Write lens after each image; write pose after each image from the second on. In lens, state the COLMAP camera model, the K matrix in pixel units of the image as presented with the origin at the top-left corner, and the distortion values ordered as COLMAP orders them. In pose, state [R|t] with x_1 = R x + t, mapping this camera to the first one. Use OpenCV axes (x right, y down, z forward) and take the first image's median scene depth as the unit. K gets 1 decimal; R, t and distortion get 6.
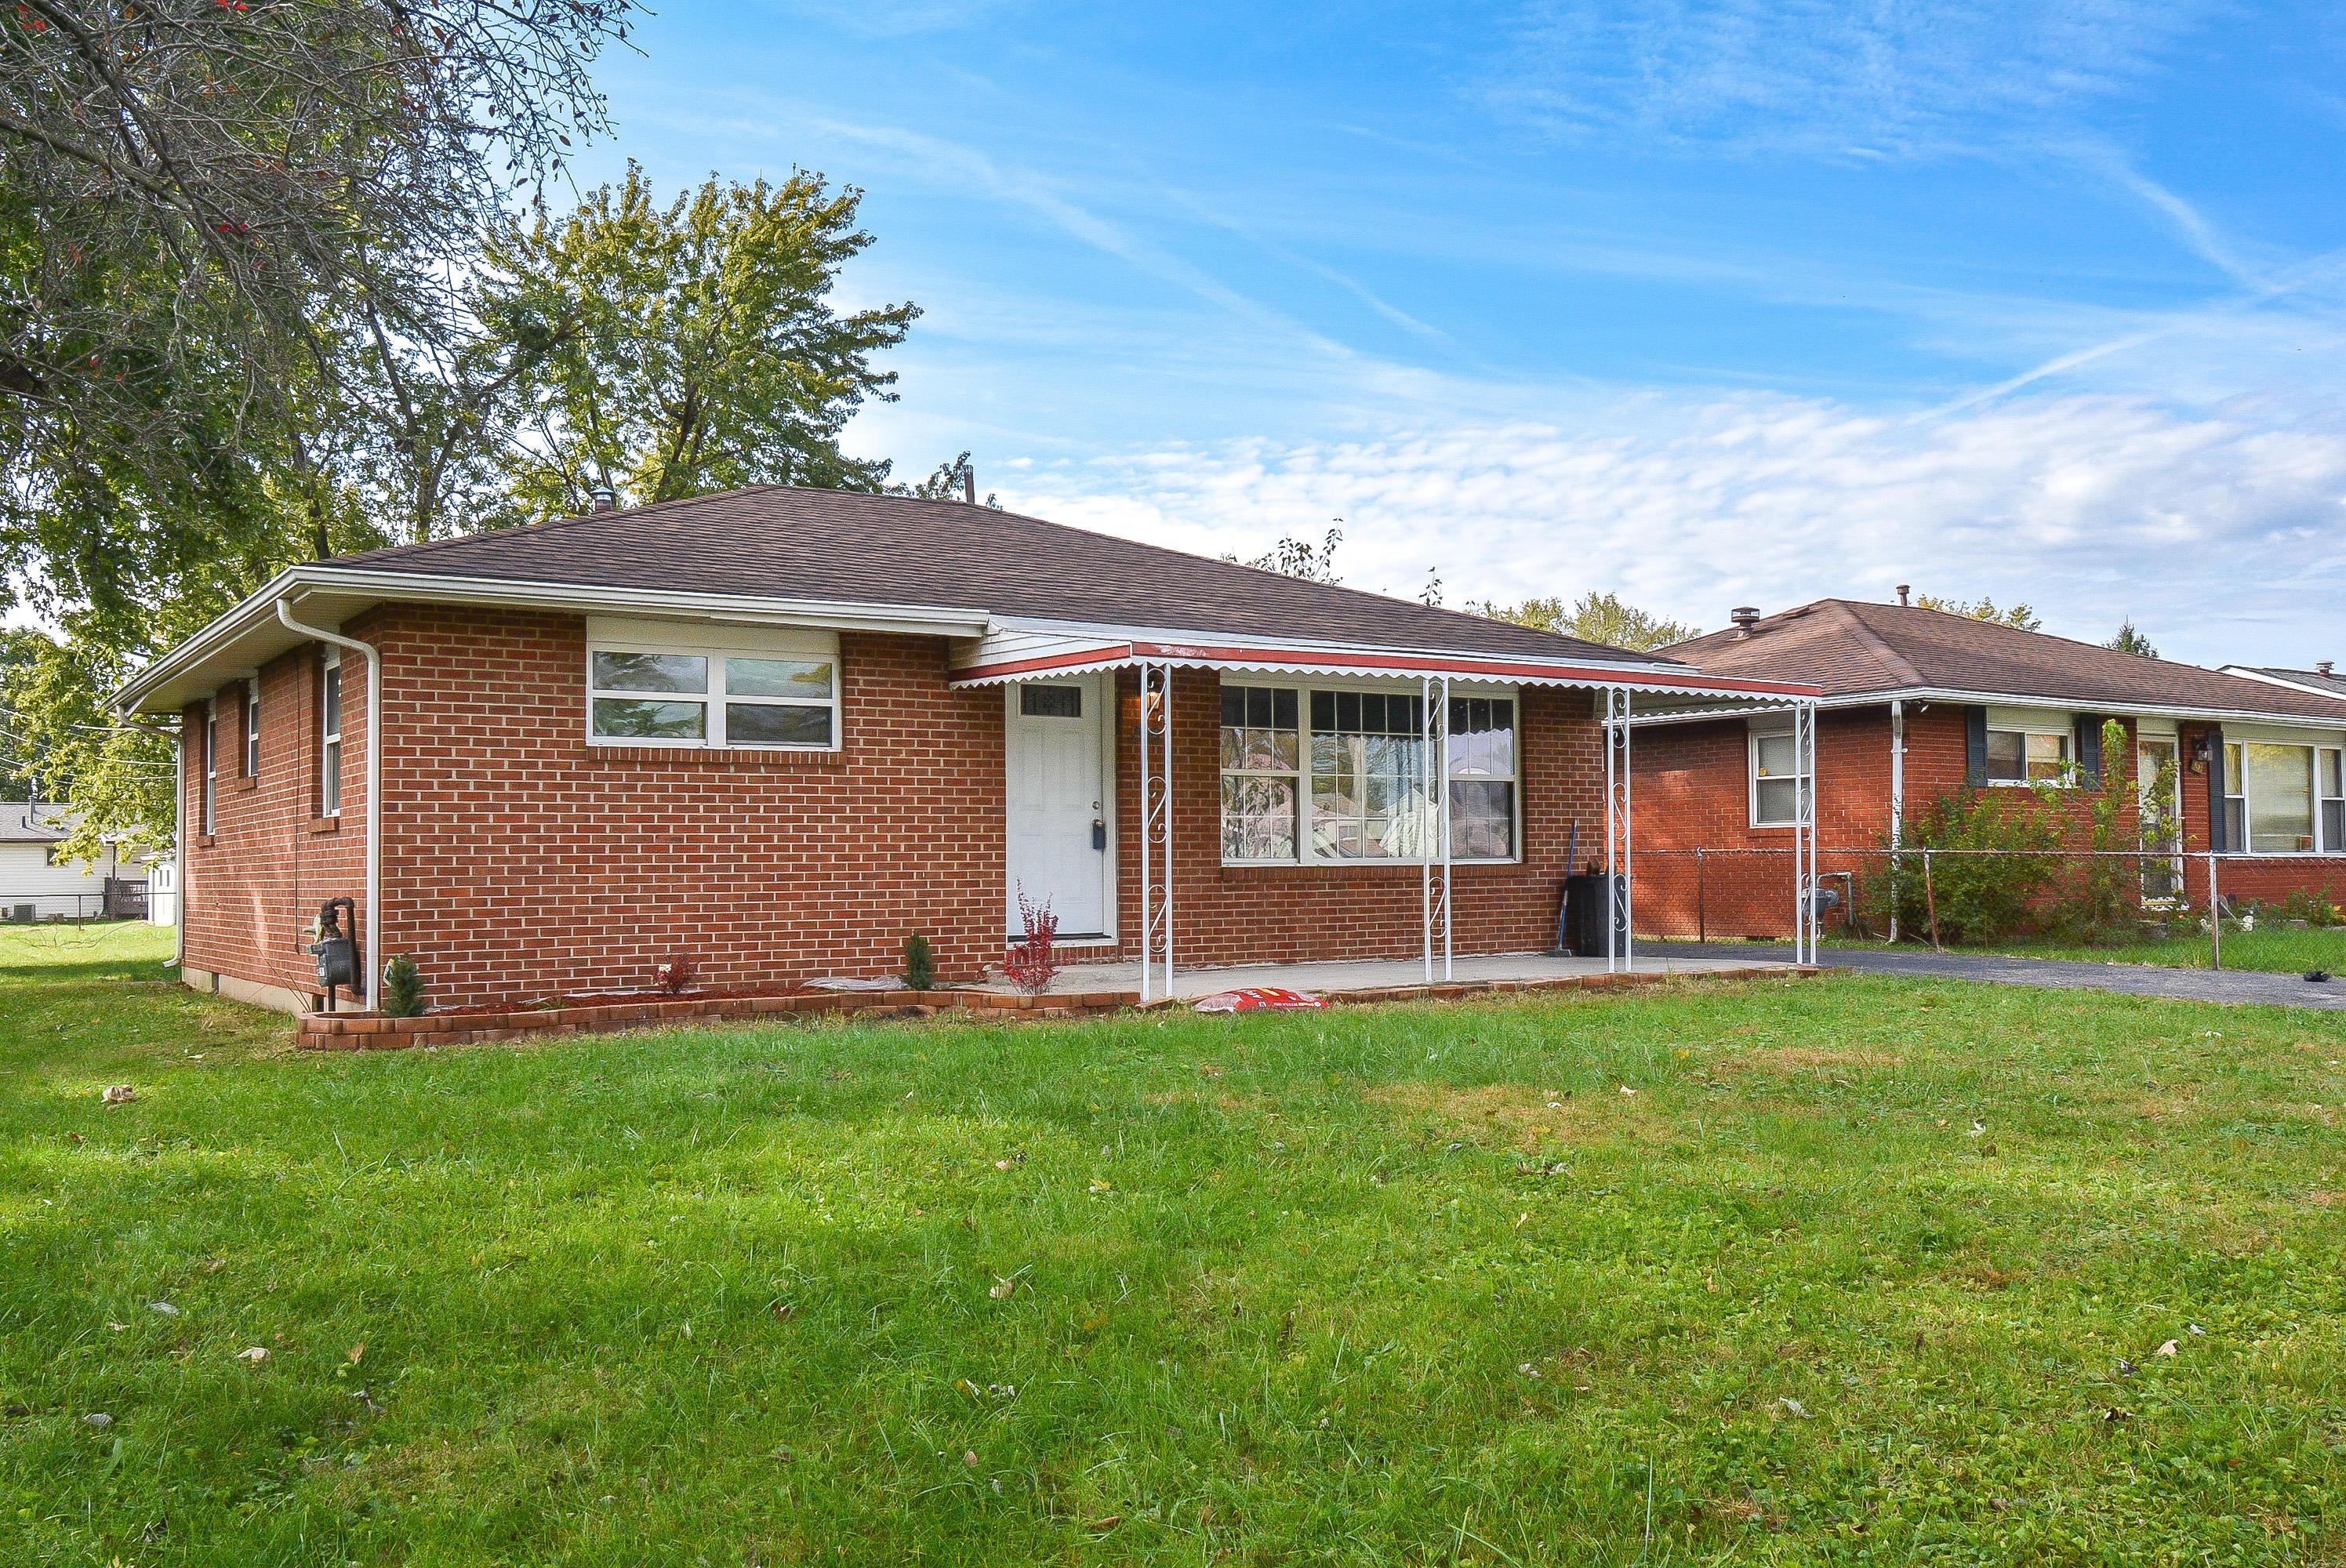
lens RADIAL K [[2022.0, 0, 1155.4], [0, 2022.0, 759.3], [0, 0, 1]] dist [-0.004732, -0.012157]
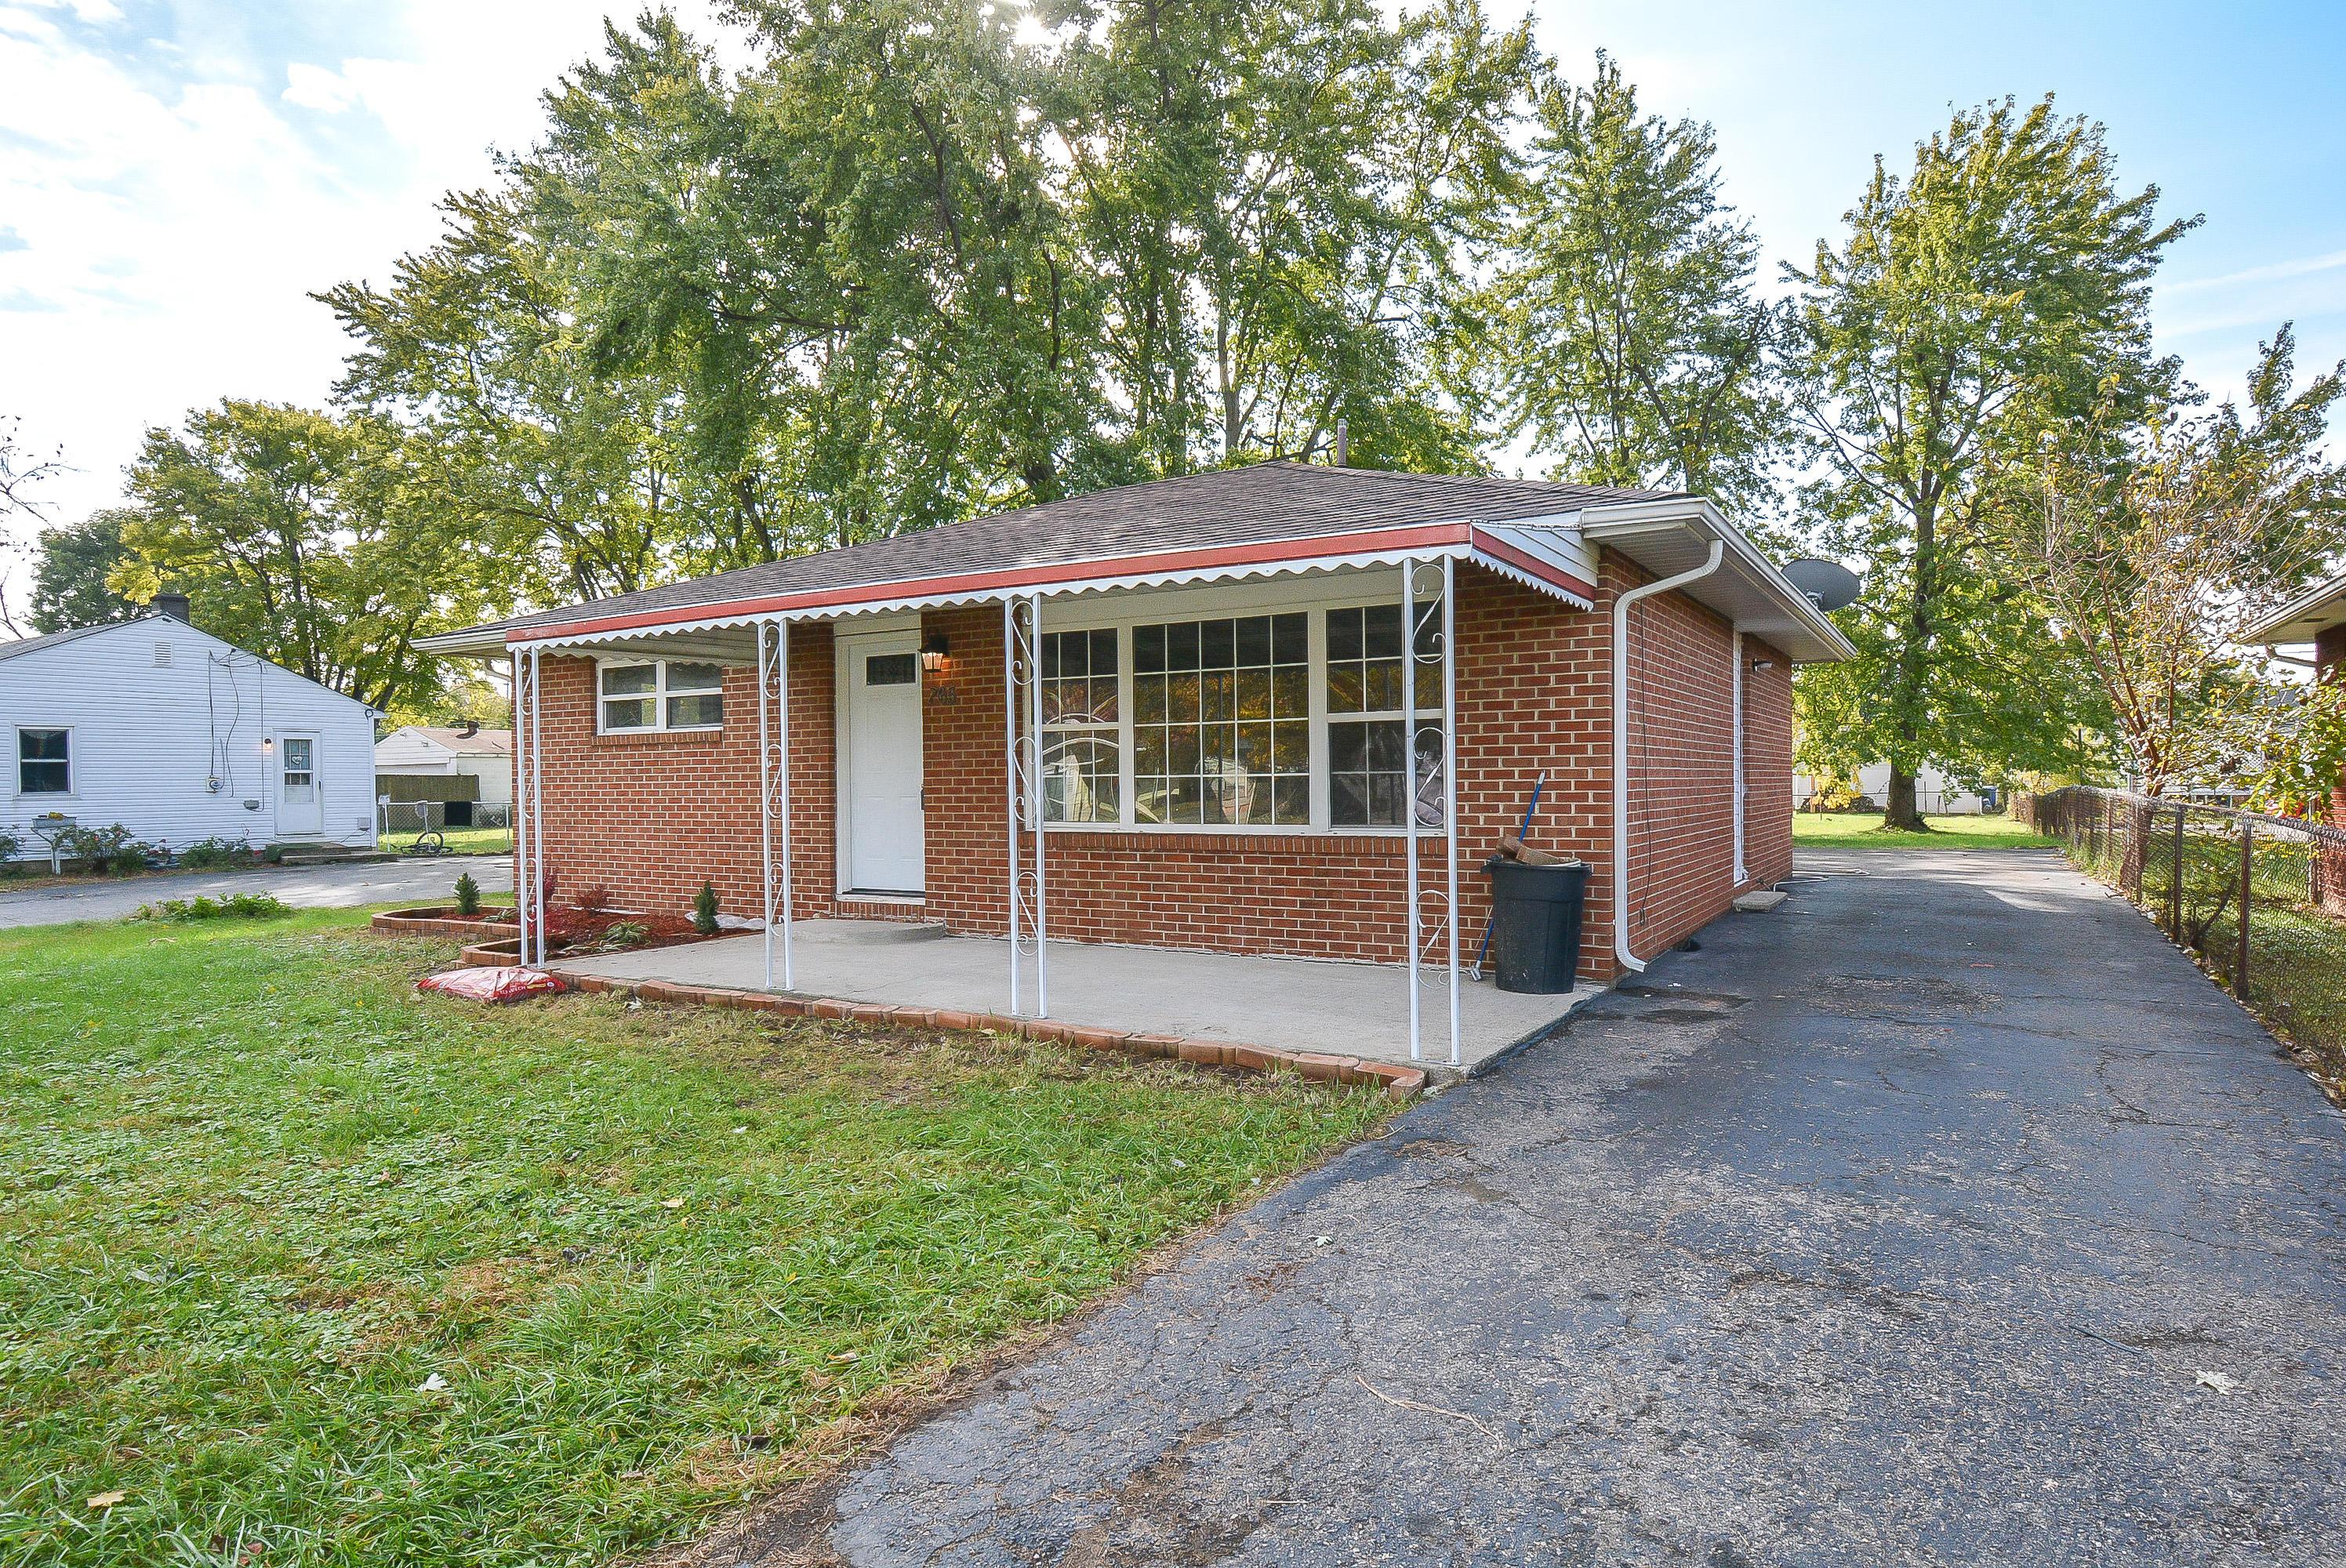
lens RADIAL K [[1354.1, 0, 1180.4], [0, 1354.1, 780.7], [0, 0, 1]] dist [-0.004205, 0.000514]
pose [[0.422953, 0.006201, -0.906130, 0.708992], [0.052631, 0.998120, 0.031397, 0.016285], [0.904622, -0.060970, 0.421832, 0.910621]]
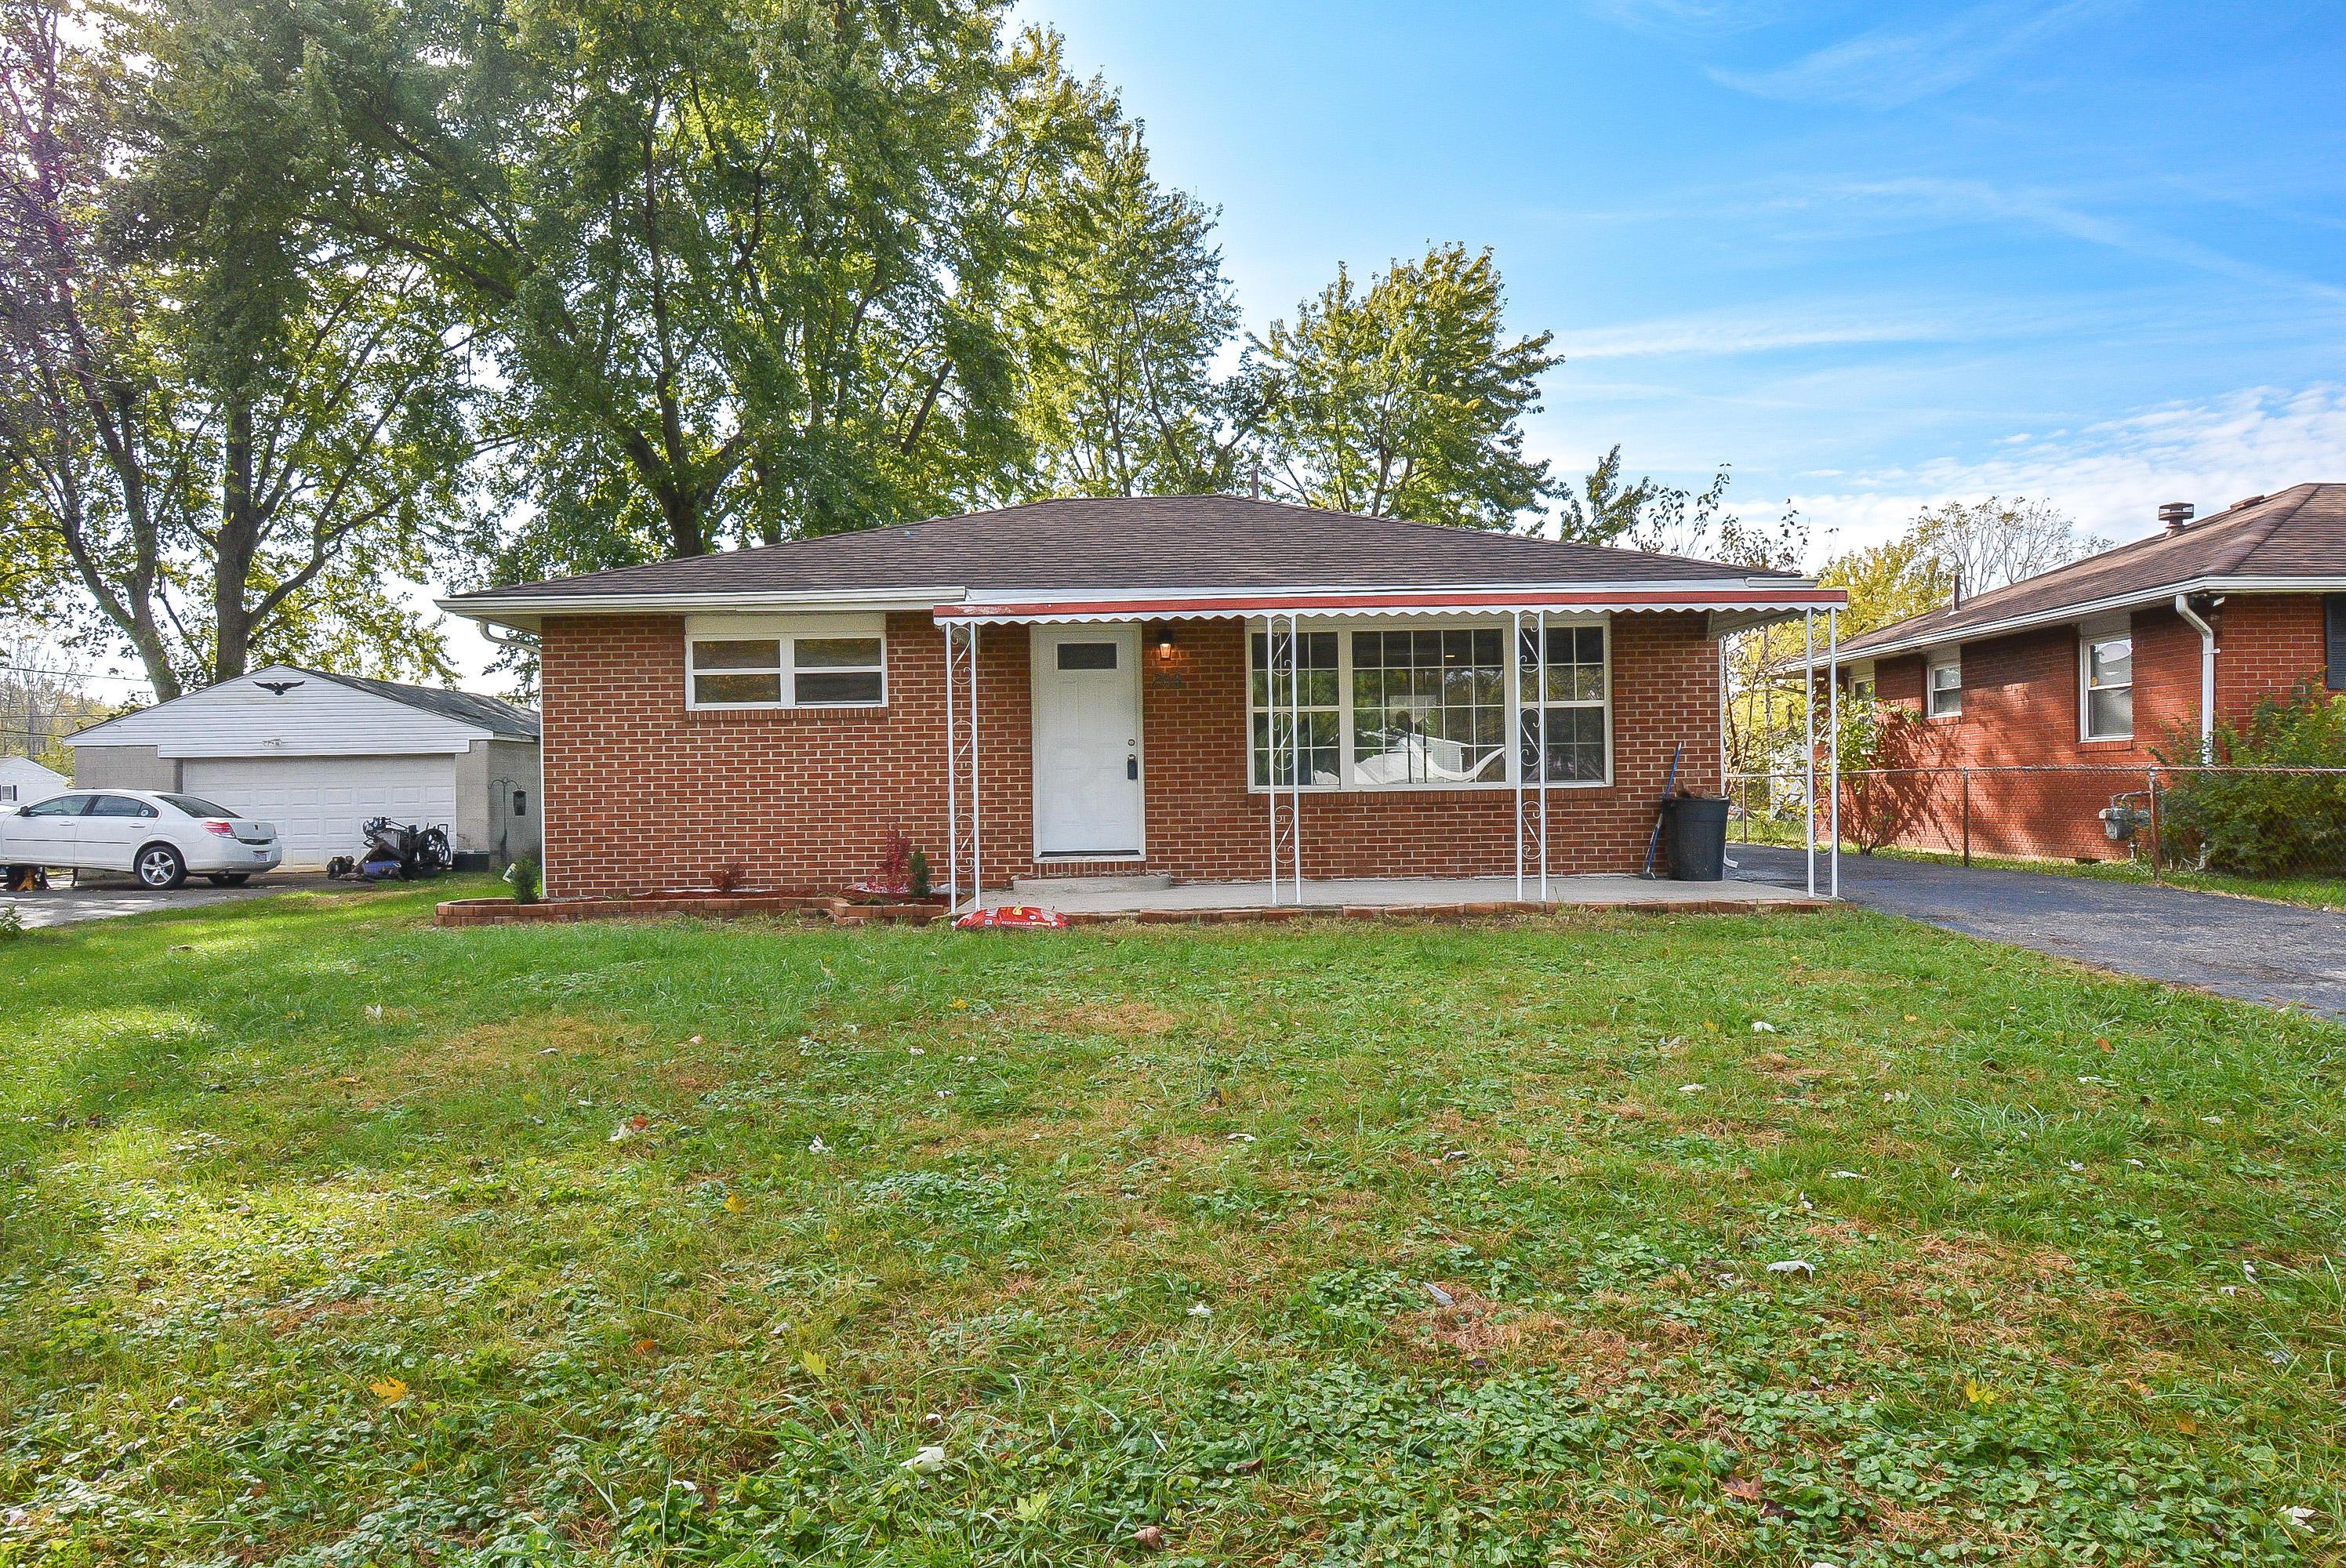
lens RADIAL K [[1450.9, 0, 1181.0], [0, 1450.9, 789.5], [0, 0, 1]] dist [-0.000731, -0.010994]
pose [[0.829946, -0.004618, -0.557825, 0.515864], [0.038595, 0.998045, 0.049160, 0.010628], [0.556507, -0.062330, 0.828501, 0.343271]]
